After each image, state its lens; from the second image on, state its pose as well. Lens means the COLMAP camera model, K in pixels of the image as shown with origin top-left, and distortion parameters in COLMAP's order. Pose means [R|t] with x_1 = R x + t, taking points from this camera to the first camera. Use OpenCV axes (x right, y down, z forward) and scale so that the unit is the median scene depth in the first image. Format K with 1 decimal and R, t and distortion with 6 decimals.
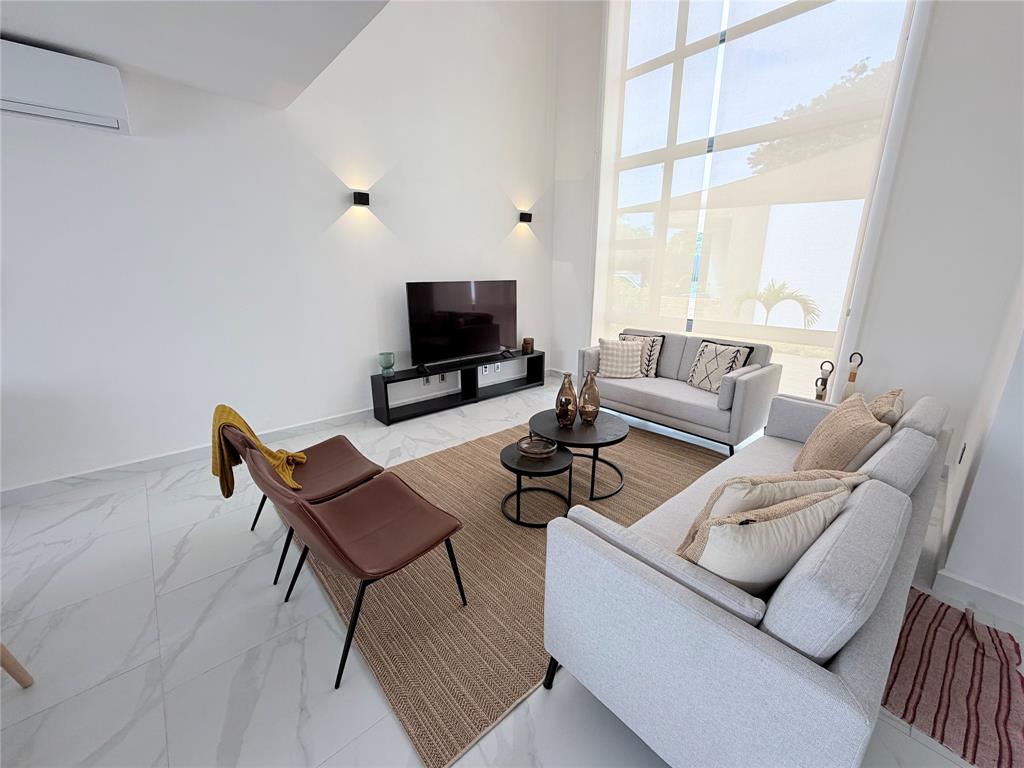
lens RADIAL K [[405.5, 0, 512.0], [0, 405.5, 384.0], [0, 0, 1]] dist [-0.000300, -0.000141]
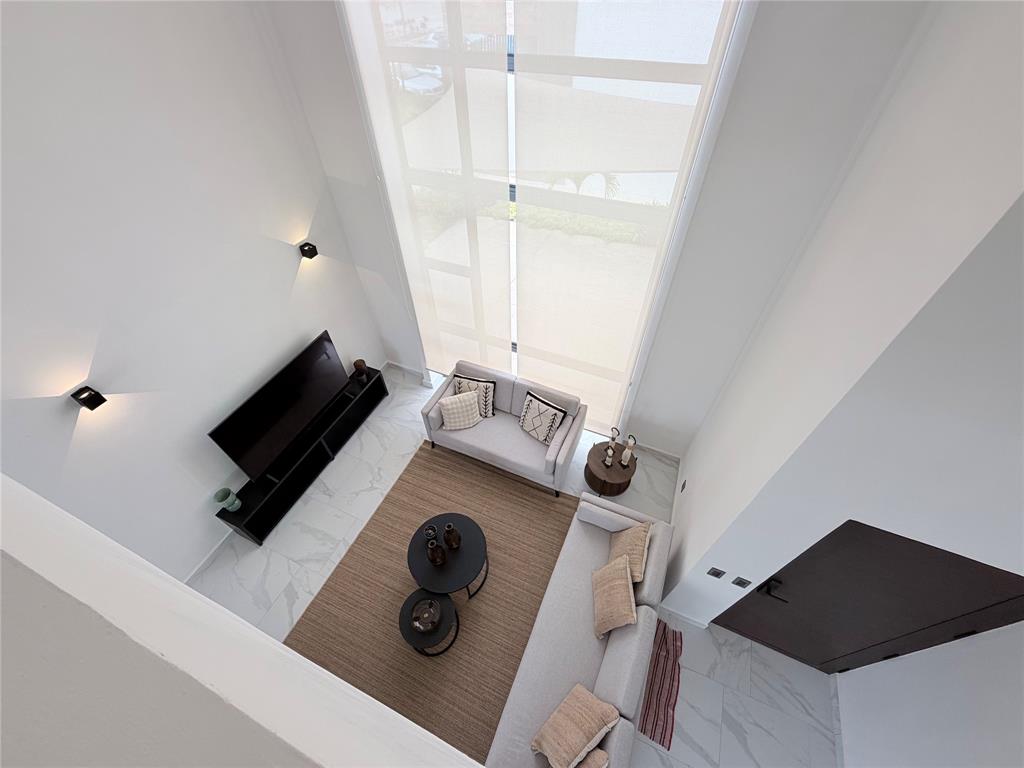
lens RADIAL K [[408.4, 0, 512.0], [0, 408.4, 384.0], [0, 0, 1]] dist [0.000017, -0.000310]
pose [[0.907565, -0.316471, 0.275992, 0.113471], [0.127054, 0.833414, 0.537846, -0.701312], [-0.400228, -0.453064, 0.796586, 0.106049]]
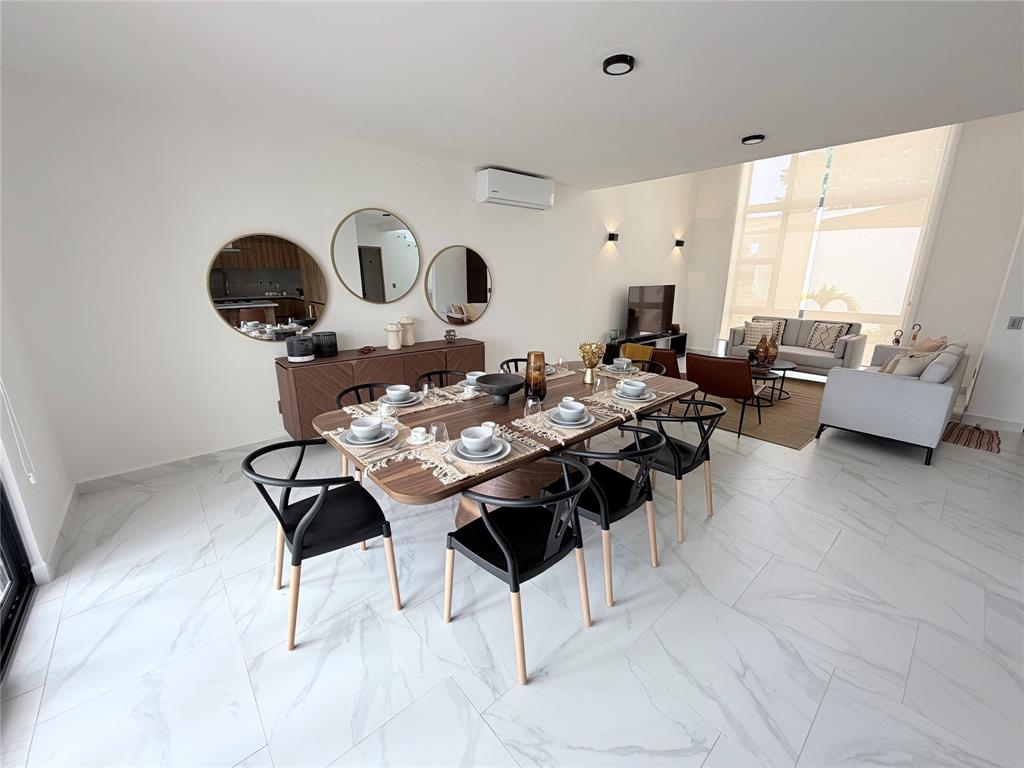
lens RADIAL K [[408.4, 0, 512.0], [0, 408.4, 384.0], [0, 0, 1]] dist [0.000017, -0.000310]
pose [[0.999940, 0.002833, -0.010550, -0.700938], [-0.002949, 0.999935, -0.010979, 0.158597], [0.010519, 0.011010, 0.999884, -0.632998]]
